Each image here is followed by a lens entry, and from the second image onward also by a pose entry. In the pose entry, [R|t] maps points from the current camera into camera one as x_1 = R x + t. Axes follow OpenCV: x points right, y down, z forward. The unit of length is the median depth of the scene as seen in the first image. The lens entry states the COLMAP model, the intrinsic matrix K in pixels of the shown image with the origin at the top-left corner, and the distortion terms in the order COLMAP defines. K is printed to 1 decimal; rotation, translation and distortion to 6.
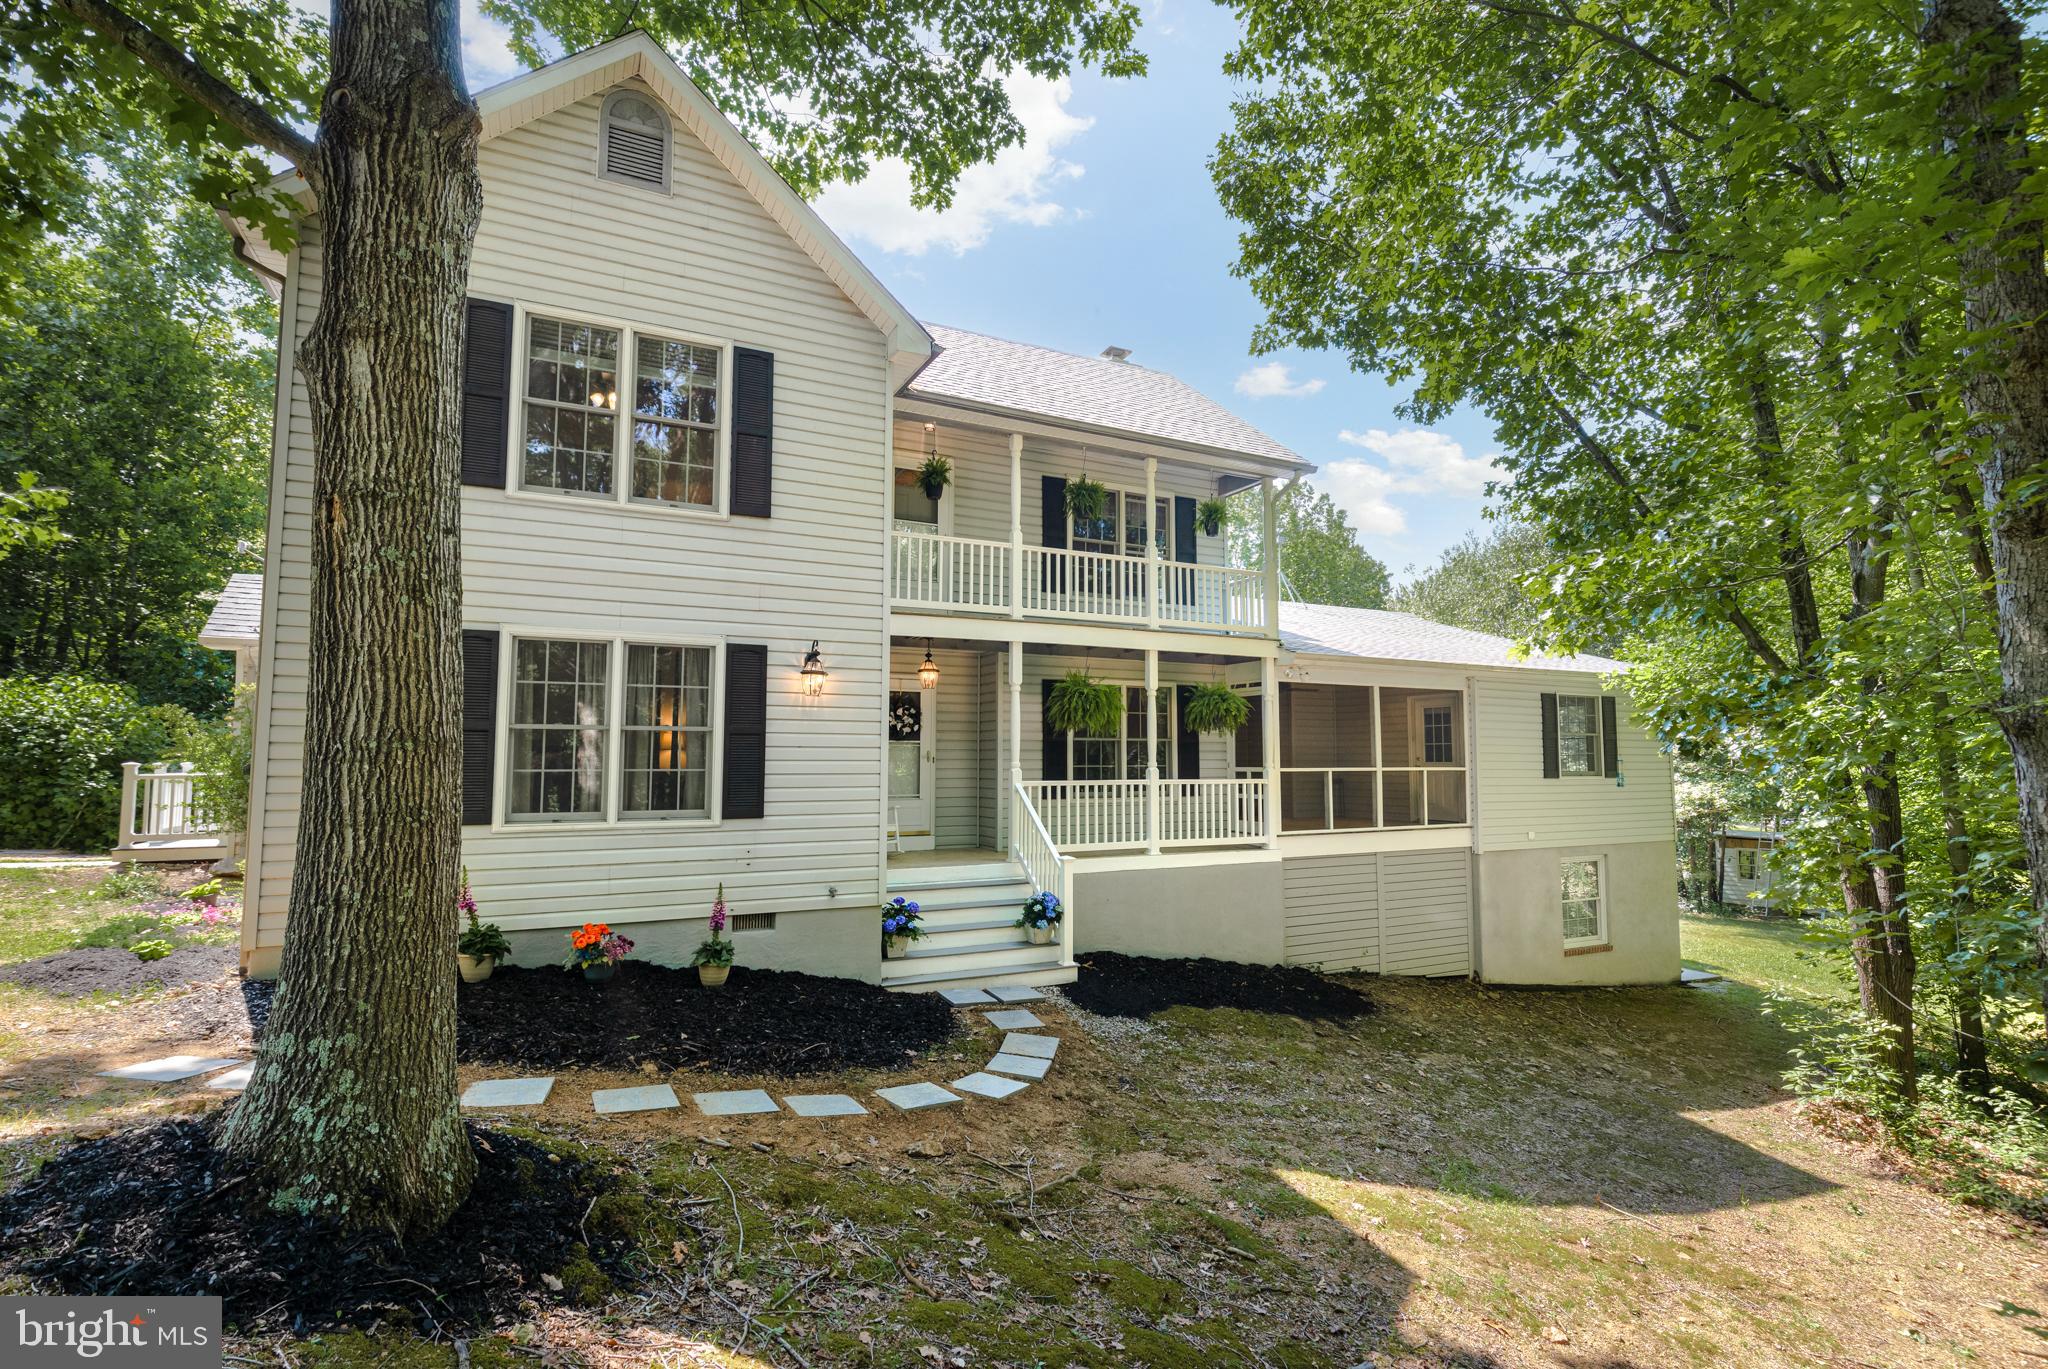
lens RADIAL K [[992.2, 0, 1022.0], [0, 992.2, 673.6], [0, 0, 1]] dist [-0.003515, -0.001585]
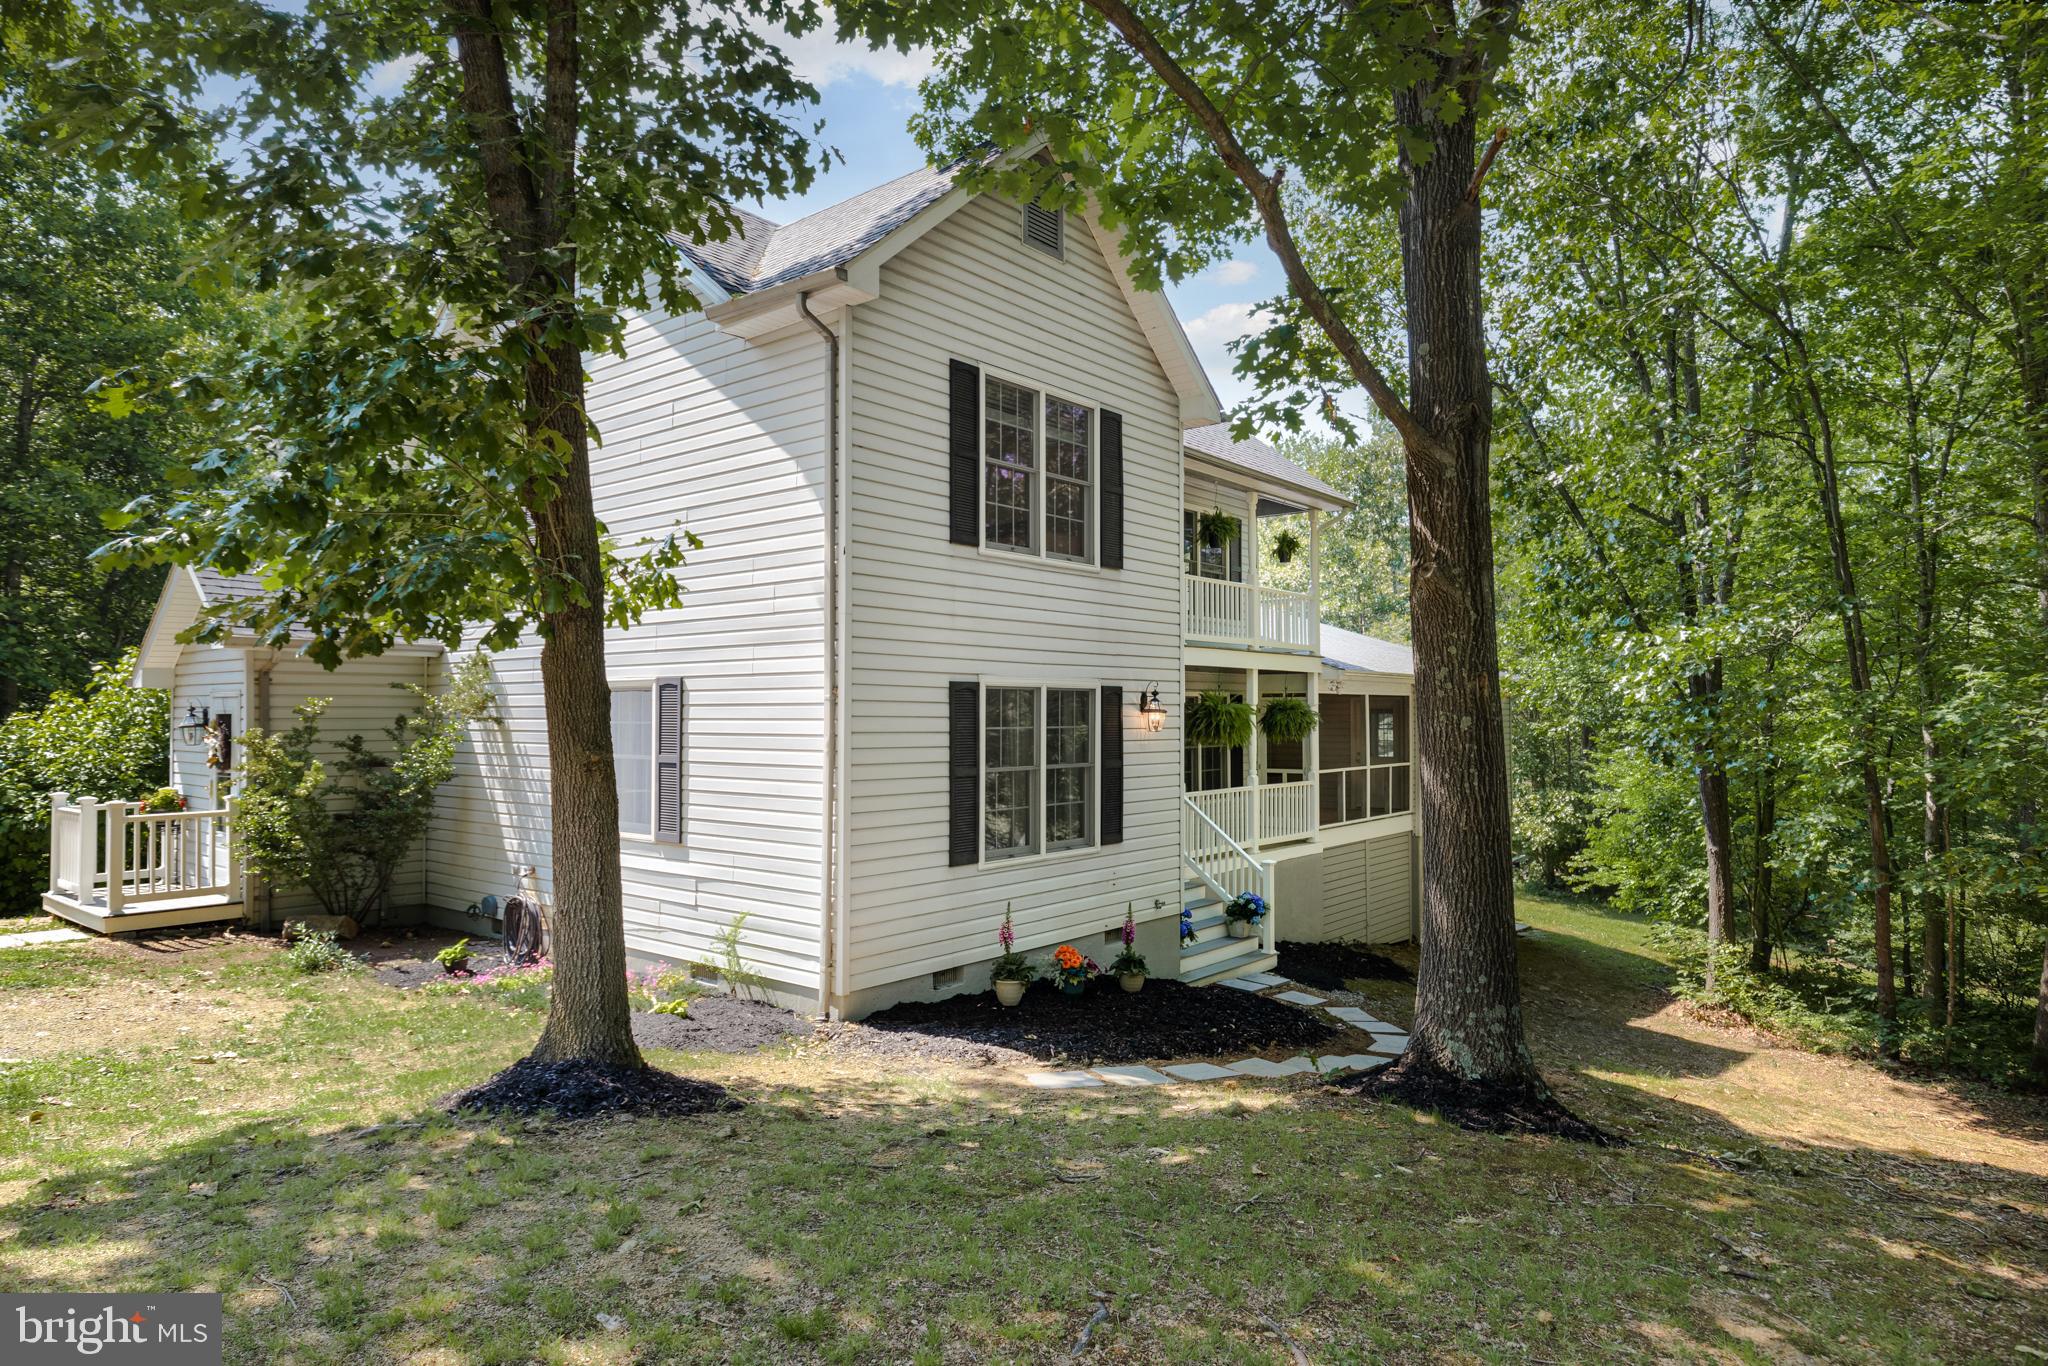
lens RADIAL K [[1221.0, 0, 1026.2], [0, 1221.0, 693.9], [0, 0, 1]] dist [-0.003602, 0.000136]
pose [[0.916938, -0.001087, 0.399029, -0.675051], [-0.024295, 0.997989, 0.058548, -0.073236], [-0.398290, -0.063379, 0.915067, -0.149601]]
